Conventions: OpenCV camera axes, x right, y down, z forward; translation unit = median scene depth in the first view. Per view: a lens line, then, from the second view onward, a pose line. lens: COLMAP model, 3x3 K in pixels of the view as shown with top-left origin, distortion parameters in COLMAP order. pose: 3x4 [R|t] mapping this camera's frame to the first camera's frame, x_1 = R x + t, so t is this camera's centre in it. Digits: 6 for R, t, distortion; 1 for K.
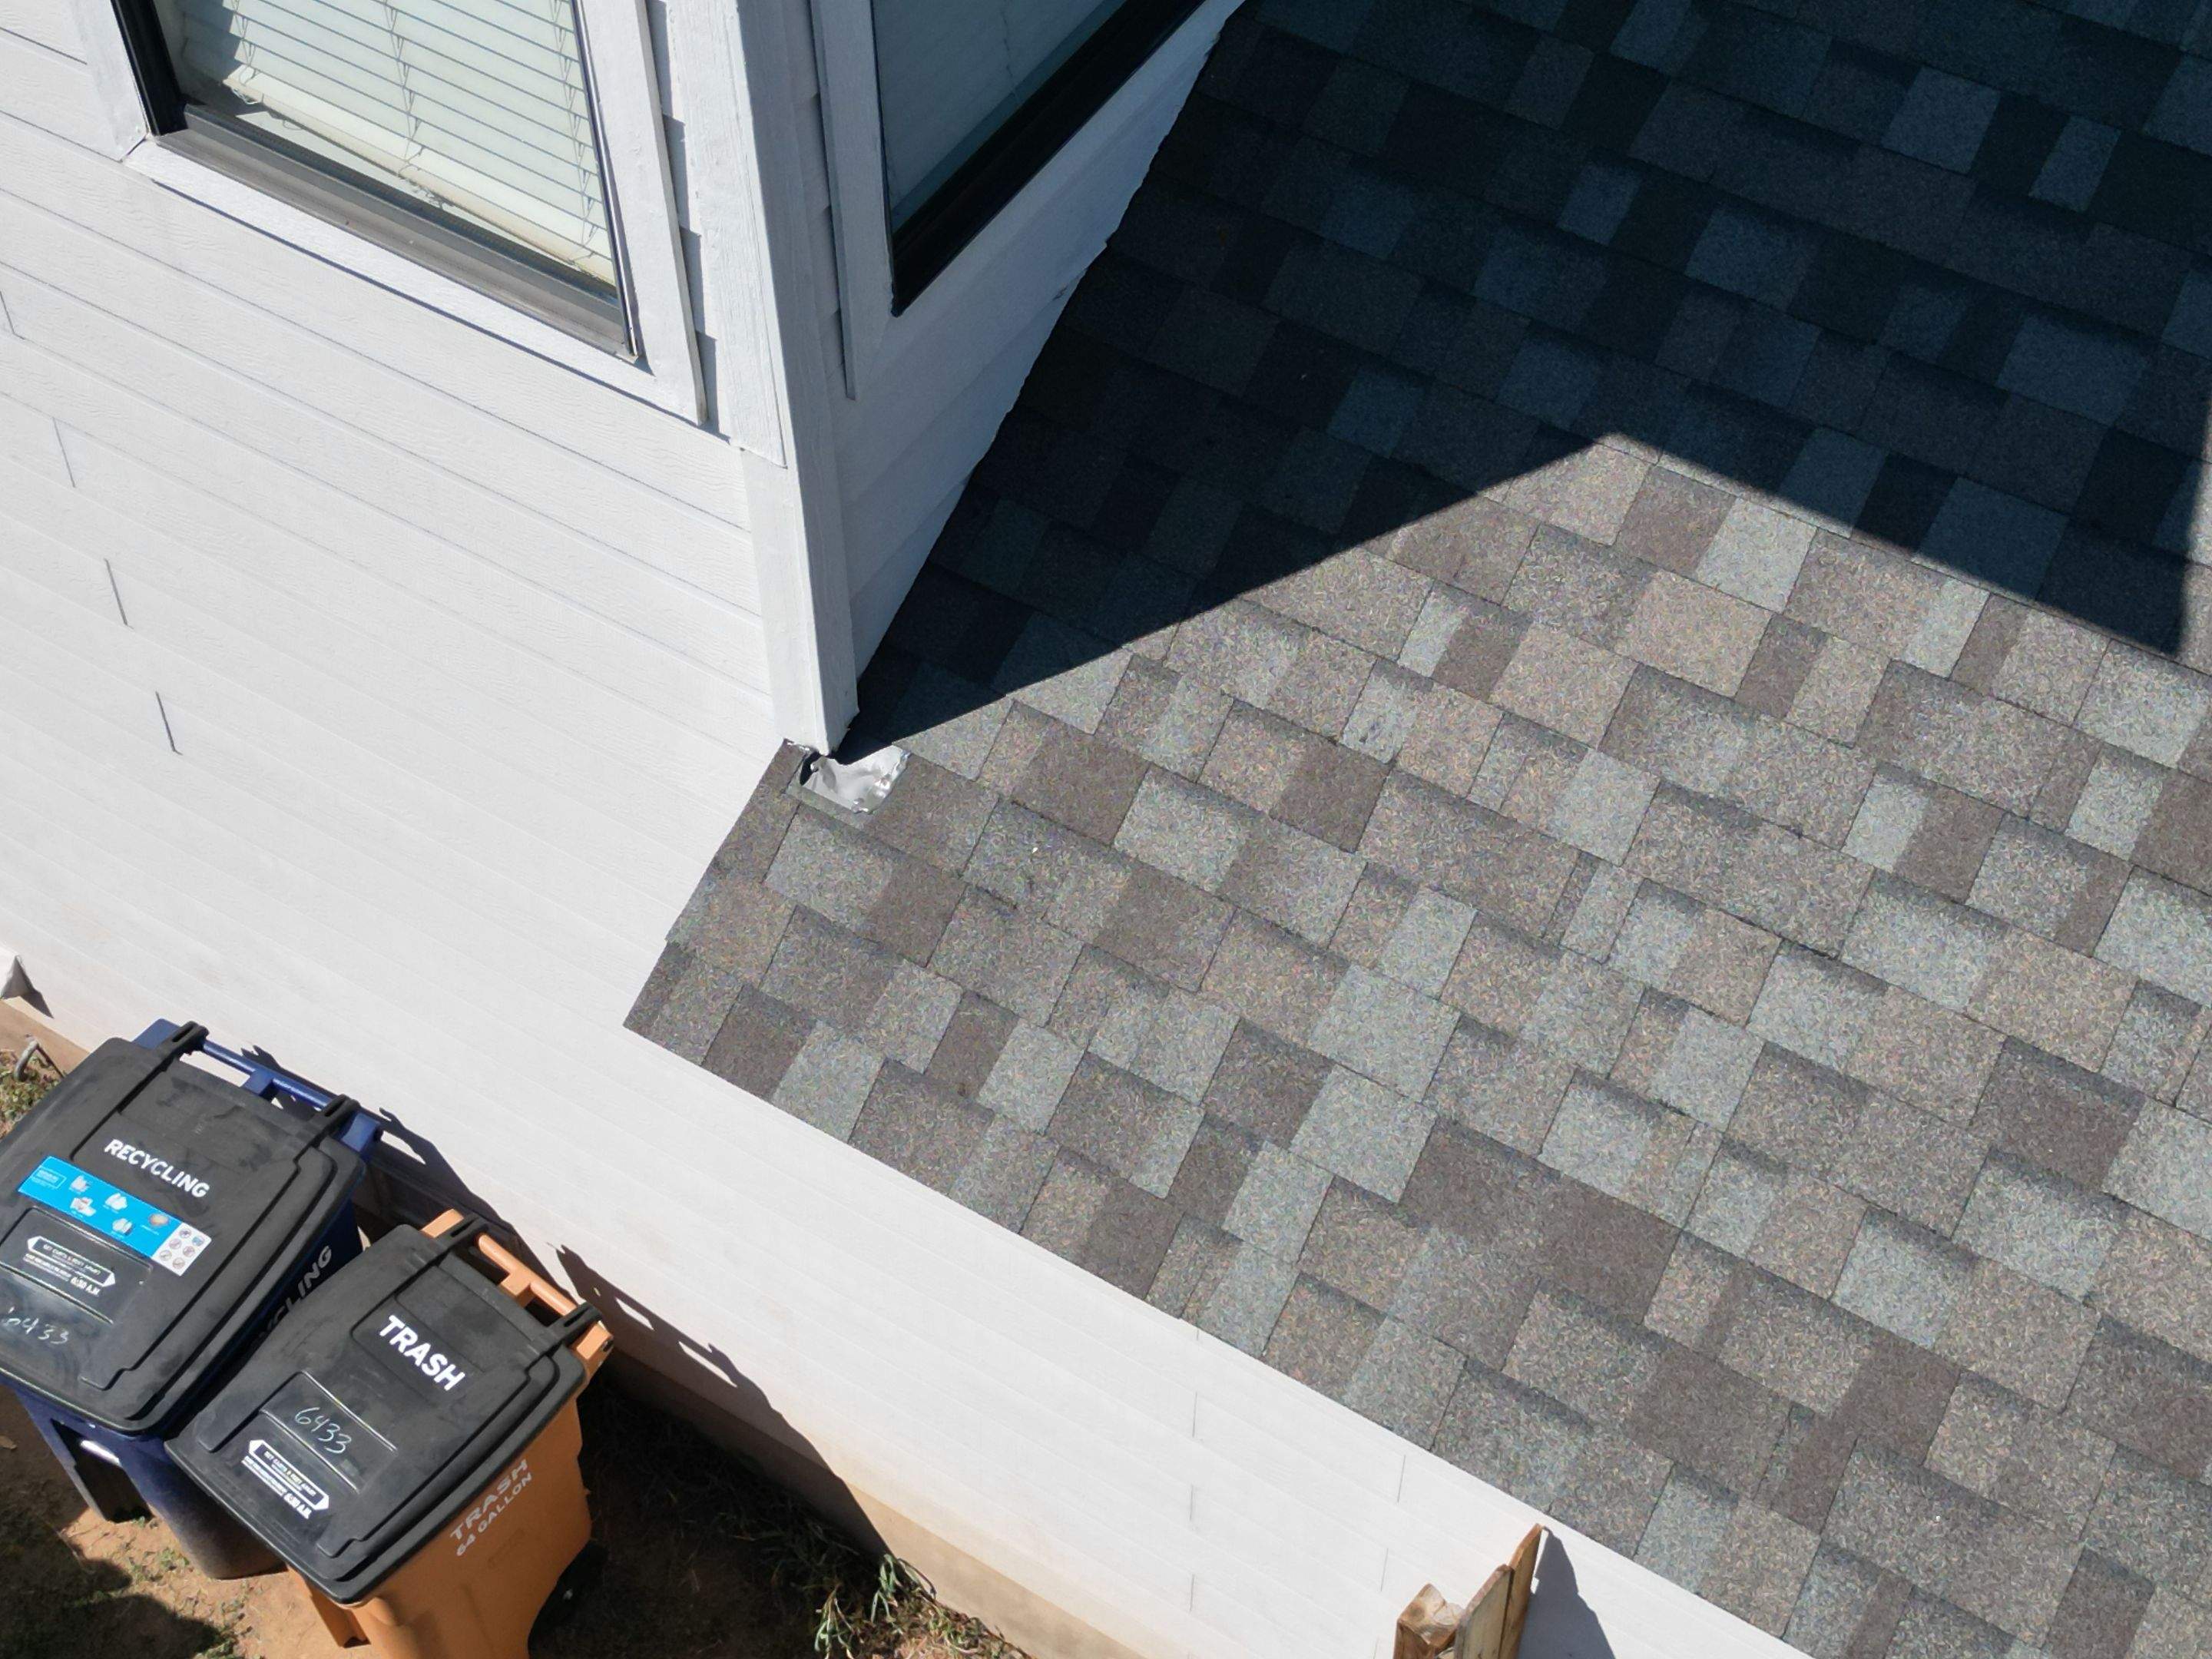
lens RADIAL K [[3090.7, 0, 1096.4], [0, 3090.7, 810.8], [0, 0, 1]] dist [0.092559, 0.000000]
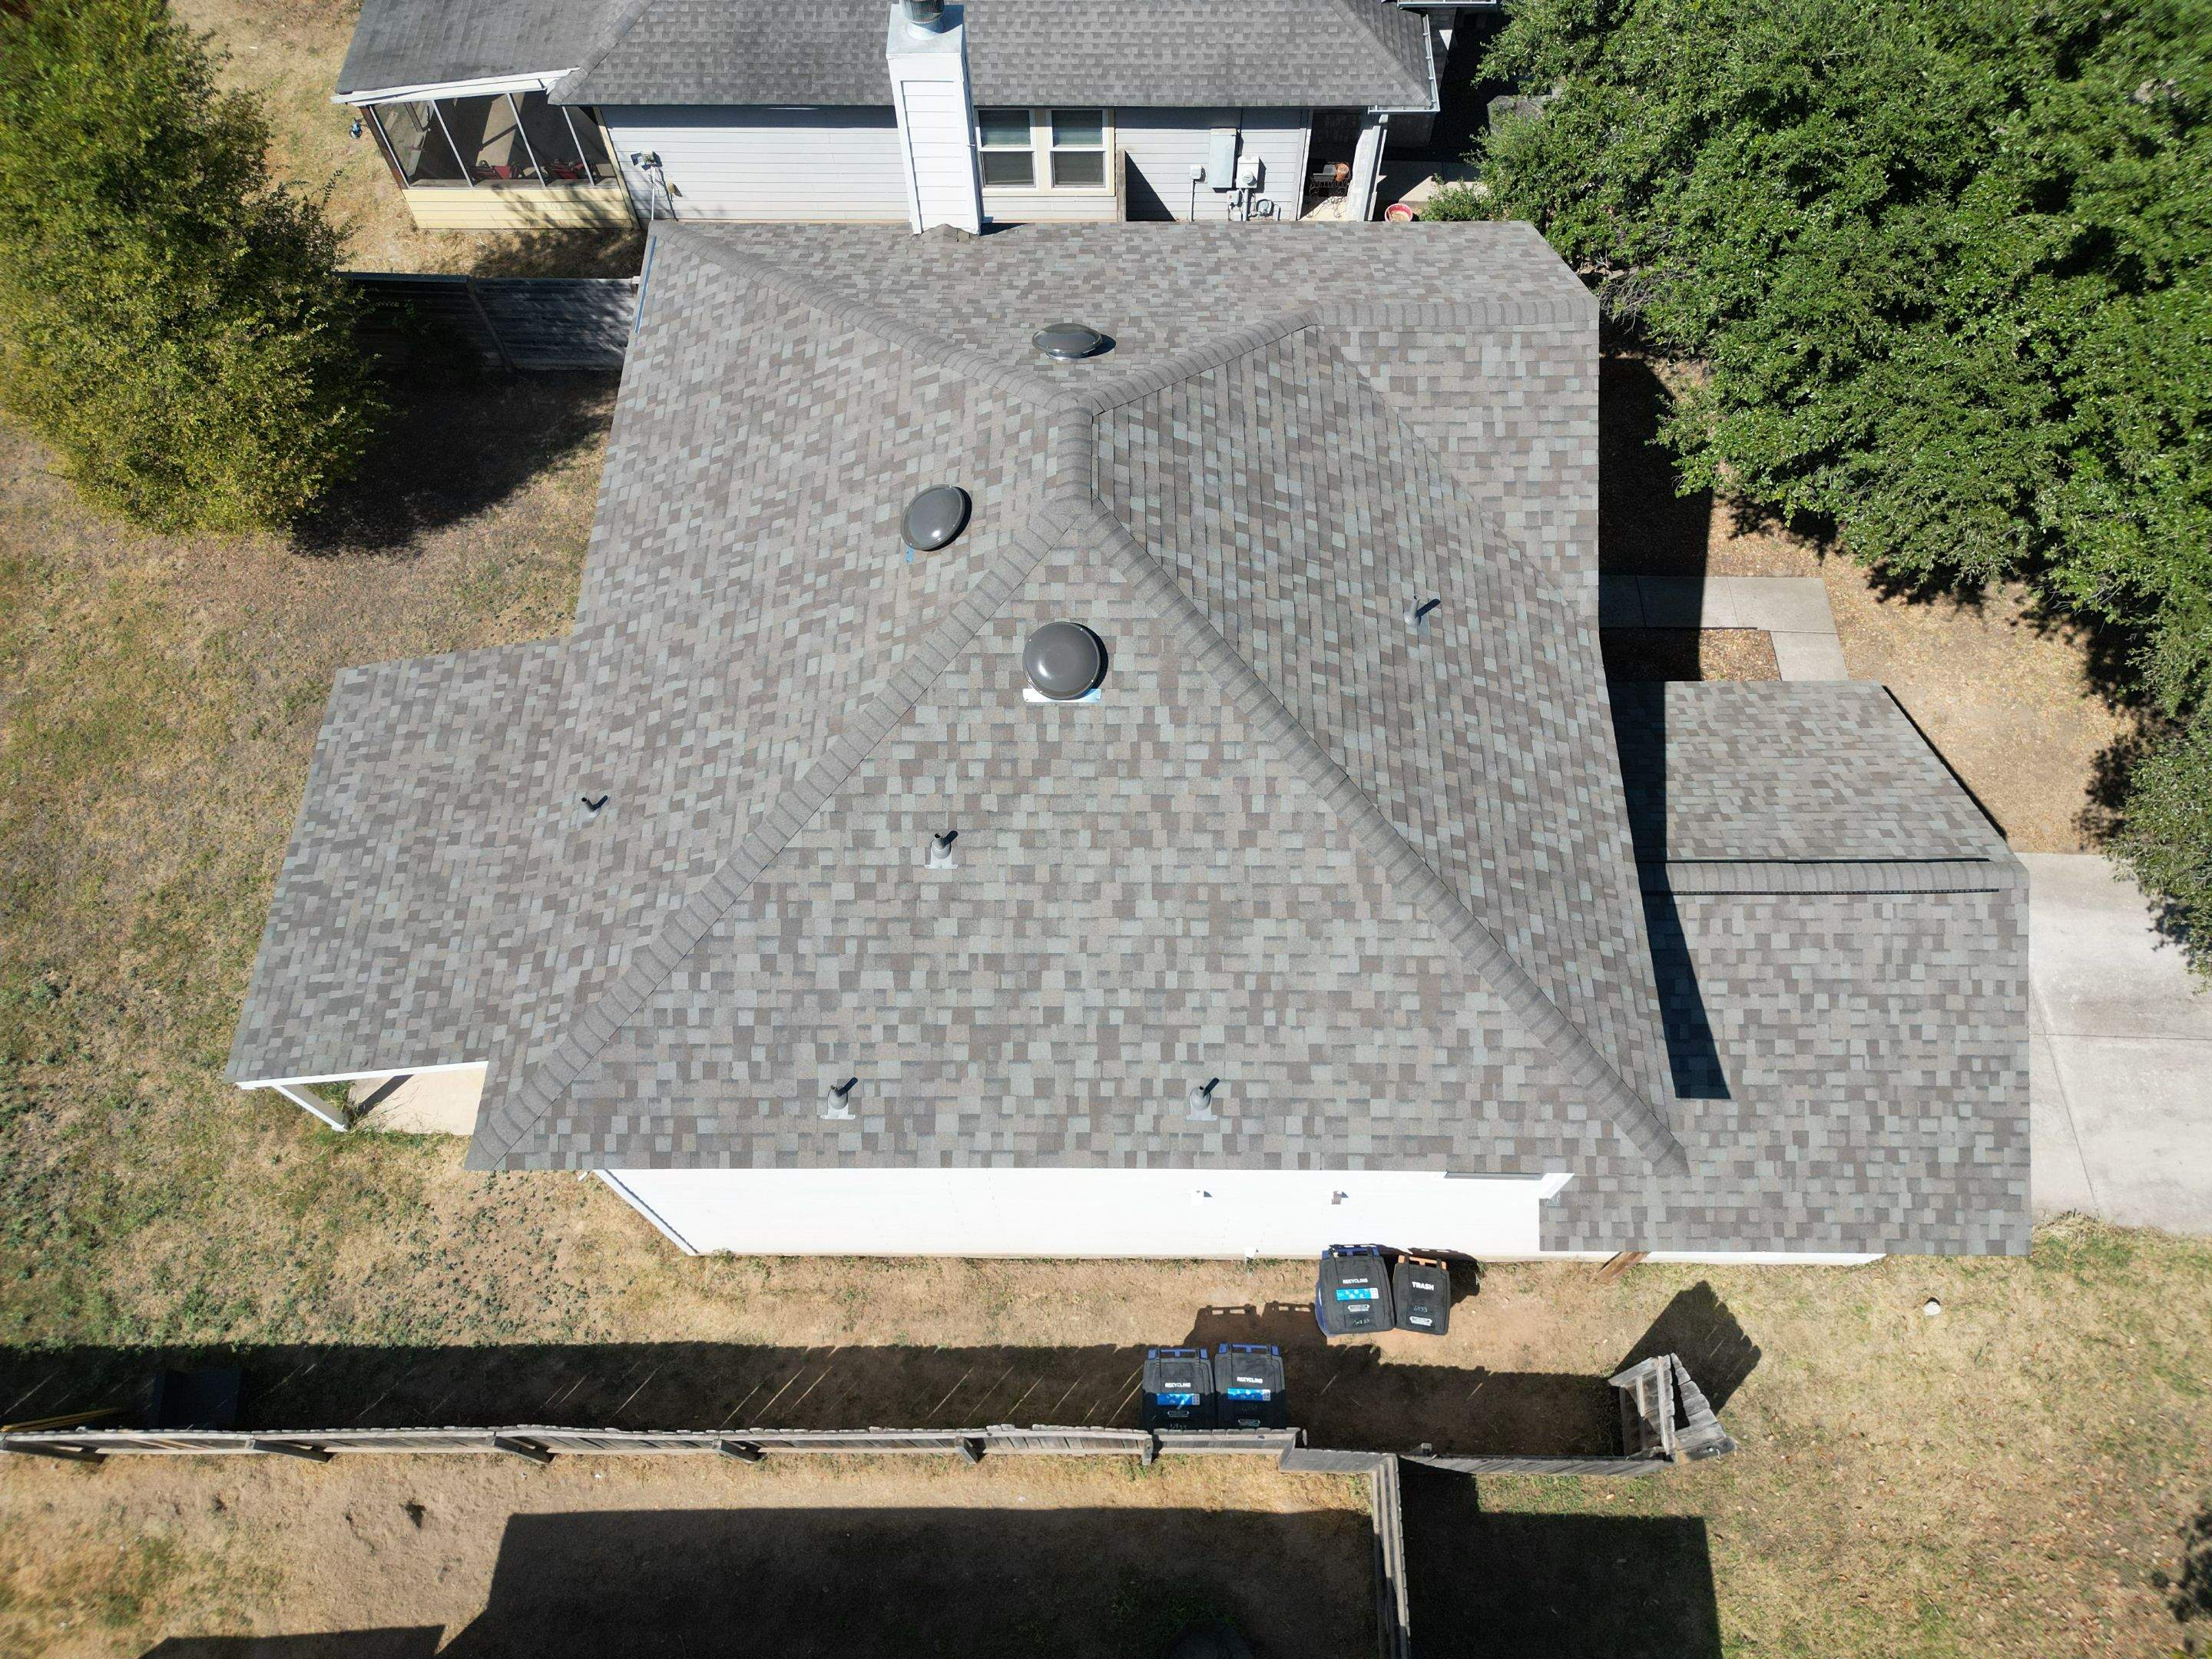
lens RADIAL K [[1543.7, 0, 1102.9], [0, 1543.7, 832.3], [0, 0, 1]] dist [0.075697, -0.071628]
pose [[0.851395, -0.466737, 0.239340, -1.323526], [0.407550, 0.875888, 0.258307, -1.932894], [-0.330197, -0.122378, 0.935945, -1.621868]]
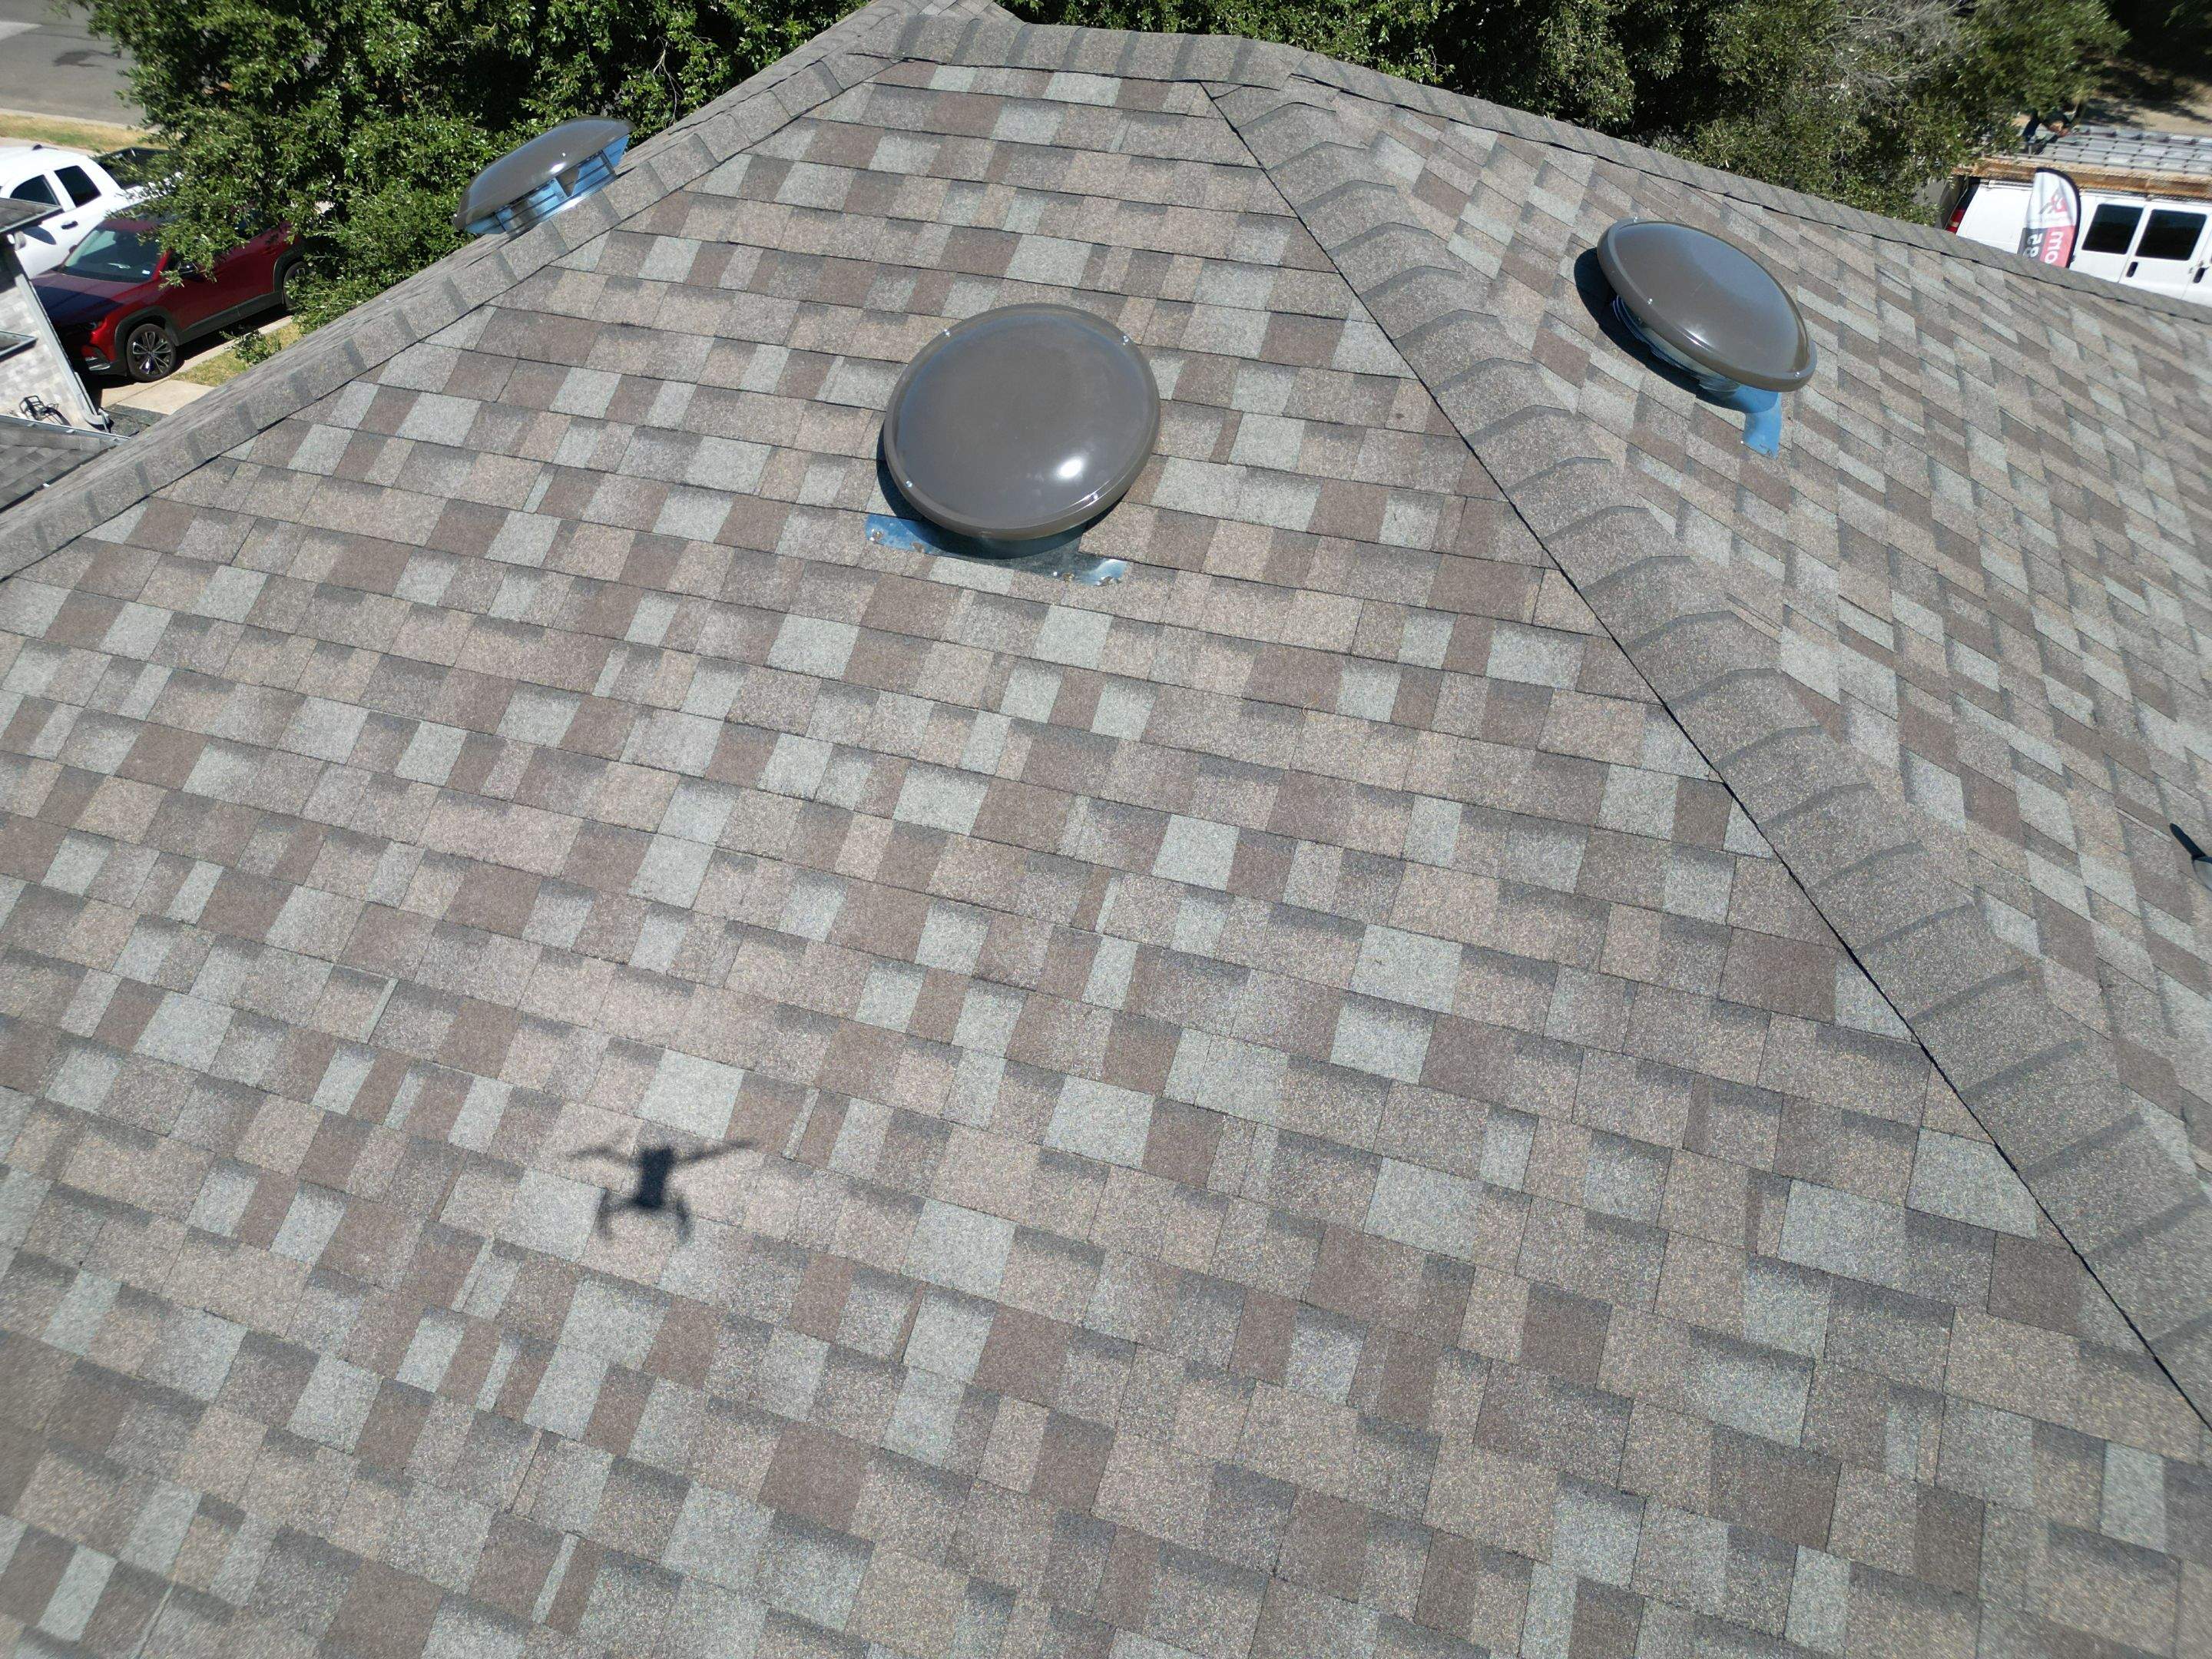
lens RADIAL K [[1543.7, 0, 1101.0], [0, 1543.7, 825.5], [0, 0, 1]] dist [0.075697, -0.071628]
pose [[-0.226271, -0.629264, 0.743524, -1.342125], [0.767551, 0.354786, 0.533847, -2.142866], [-0.599722, 0.691487, 0.402714, 1.068175]]
